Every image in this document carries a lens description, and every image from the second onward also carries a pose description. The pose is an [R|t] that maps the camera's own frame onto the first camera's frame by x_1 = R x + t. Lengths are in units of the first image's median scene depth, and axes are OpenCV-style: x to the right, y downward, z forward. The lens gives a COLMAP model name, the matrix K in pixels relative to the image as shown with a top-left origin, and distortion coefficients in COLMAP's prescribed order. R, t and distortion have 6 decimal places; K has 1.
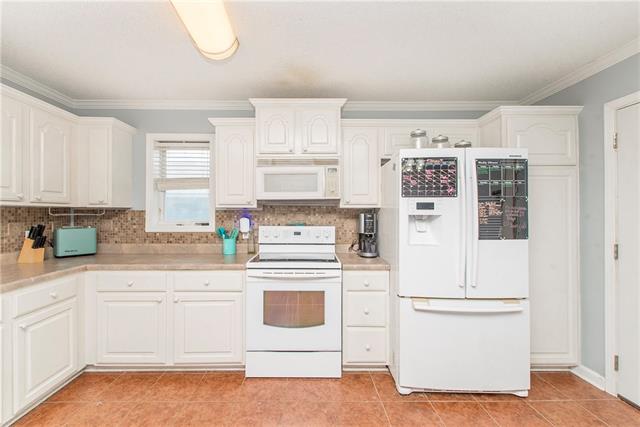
lens RADIAL K [[286.2, 0, 304.6], [0, 286.2, 210.9], [0, 0, 1]] dist [0.011777, -0.000640]
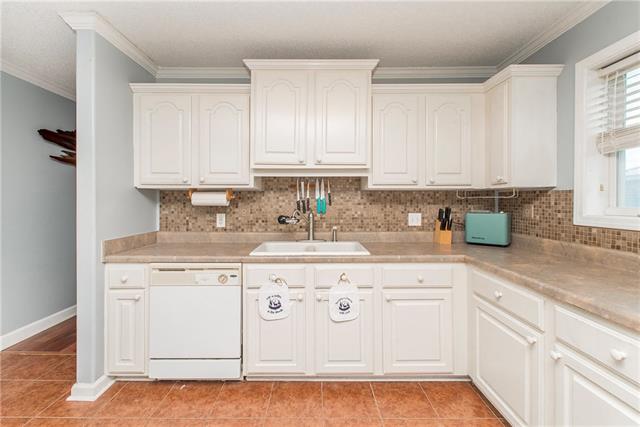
lens RADIAL K [[271.6, 0, 318.9], [0, 271.6, 203.1], [0, 0, 1]] dist [0.003043, 0.000239]
pose [[0.012700, 0.004969, -0.999907, 0.029857], [0.006476, 0.999966, 0.005052, 0.023140], [0.999898, -0.006540, 0.012667, 0.497845]]
